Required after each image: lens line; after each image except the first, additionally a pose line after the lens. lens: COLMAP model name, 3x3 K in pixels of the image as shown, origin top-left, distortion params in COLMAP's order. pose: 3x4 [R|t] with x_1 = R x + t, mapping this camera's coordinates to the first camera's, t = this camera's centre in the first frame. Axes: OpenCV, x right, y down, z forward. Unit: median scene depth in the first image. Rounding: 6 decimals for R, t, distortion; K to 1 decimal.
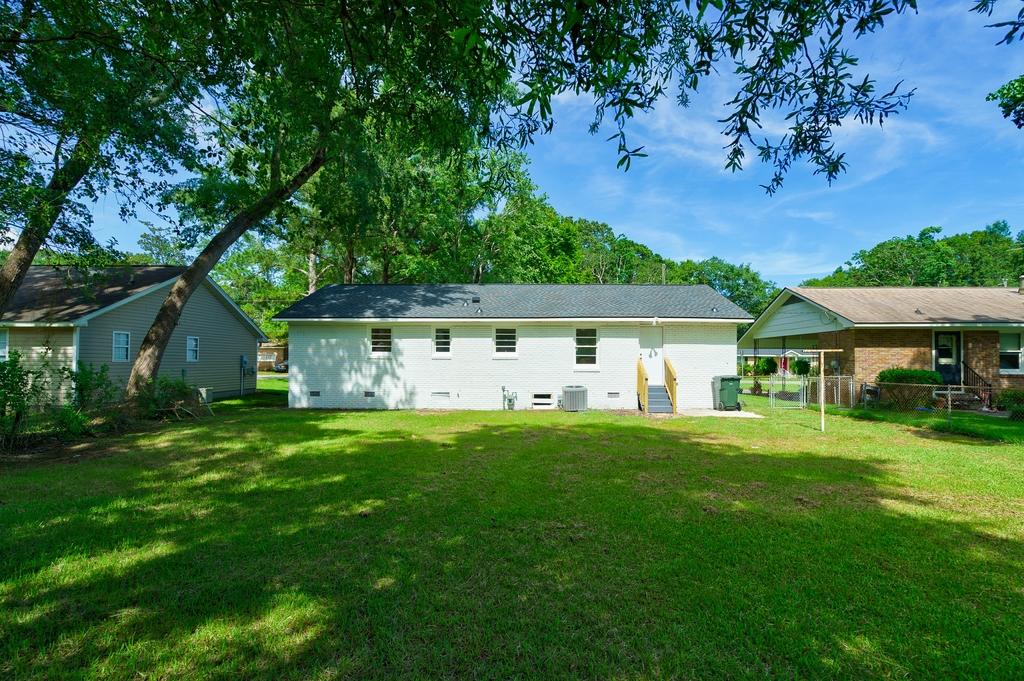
lens RADIAL K [[468.9, 0, 512.3], [0, 468.9, 332.1], [0, 0, 1]] dist [0.001460, 0.000032]
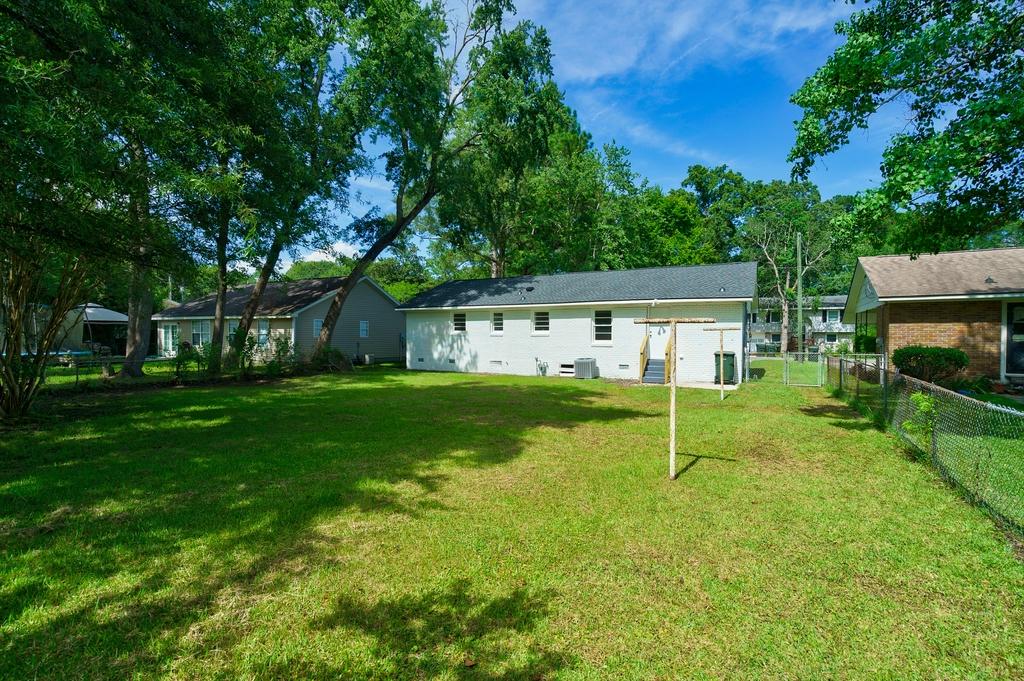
lens RADIAL K [[468.9, 0, 512.0], [0, 468.9, 344.5], [0, 0, 1]] dist [0.001460, 0.000032]
pose [[0.892828, 0.007338, -0.450338, 0.484361], [0.025260, 0.997478, 0.066333, -0.005289], [0.449689, -0.070599, 0.890391, -0.159889]]
